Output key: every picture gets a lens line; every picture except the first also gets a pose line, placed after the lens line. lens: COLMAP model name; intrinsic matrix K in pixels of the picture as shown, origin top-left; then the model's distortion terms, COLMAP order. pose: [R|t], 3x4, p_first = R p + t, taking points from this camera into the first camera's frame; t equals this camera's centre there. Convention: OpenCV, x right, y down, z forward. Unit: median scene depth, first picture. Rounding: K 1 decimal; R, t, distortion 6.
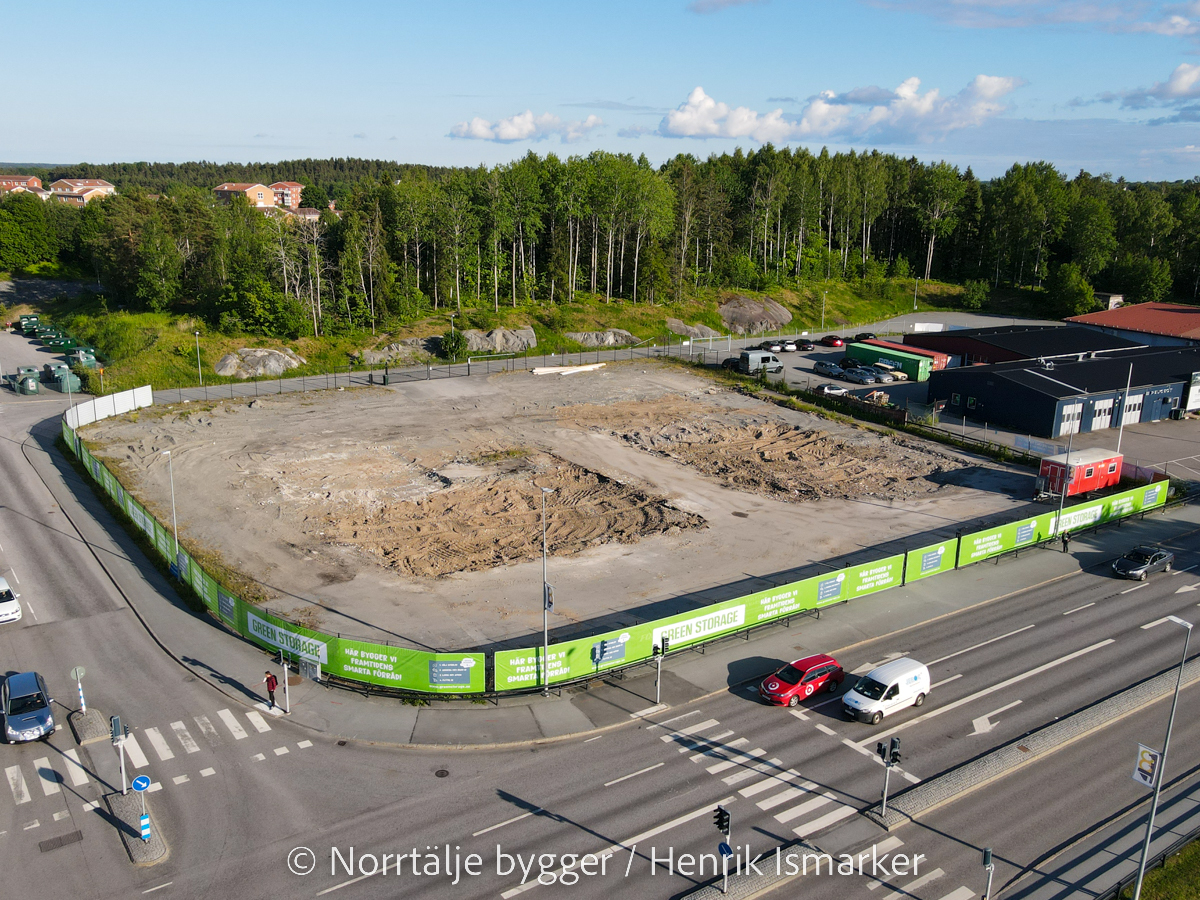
lens RADIAL K [[941.9, 0, 567.1], [0, 941.9, 451.1], [0, 0, 1]] dist [0.001617, 0.006102]
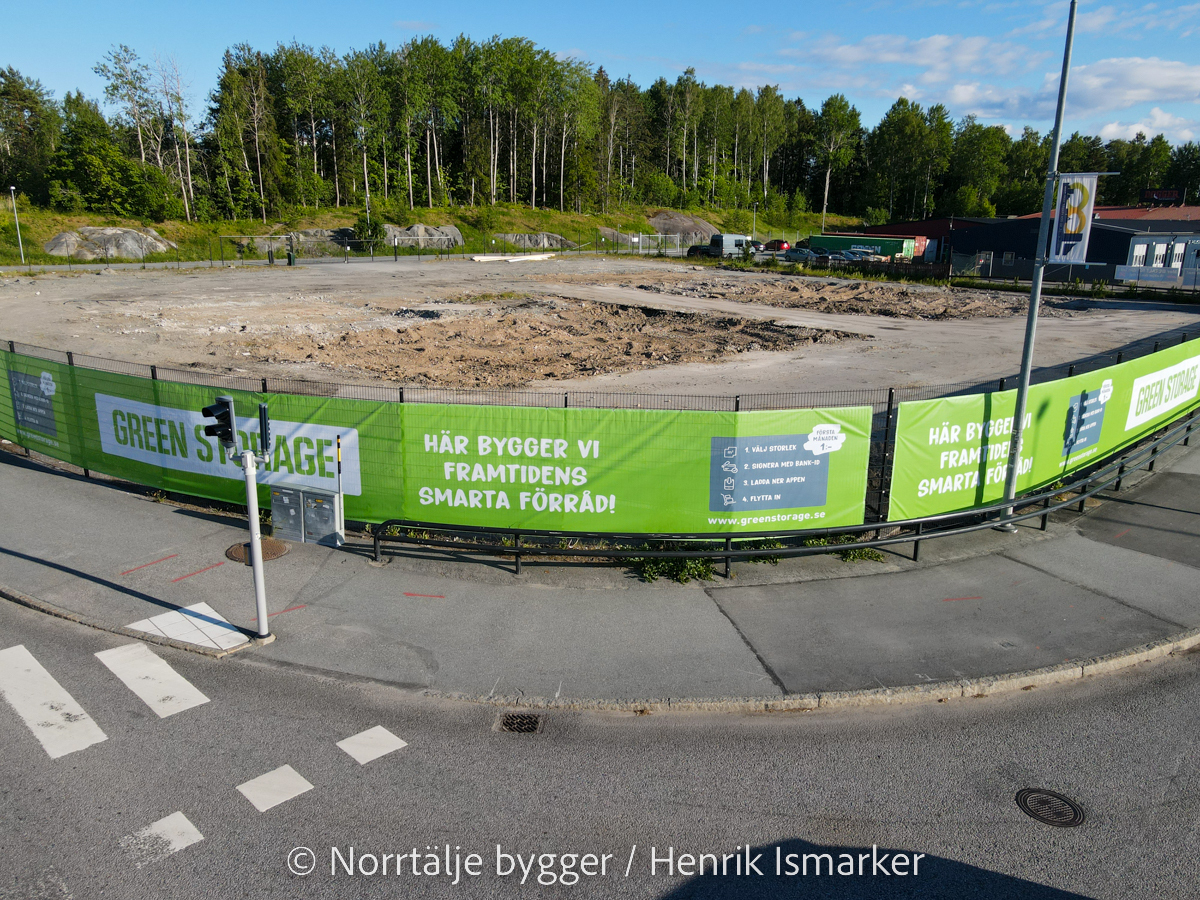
lens RADIAL K [[835.5, 0, 582.5], [0, 835.5, 447.4], [0, 0, 1]] dist [0.020967, 0.002472]
pose [[0.981330, -0.050031, 0.185712, -0.085890], [0.049183, 0.998748, 0.009175, 0.077961], [-0.185939, 0.000130, 0.982561, 0.257087]]
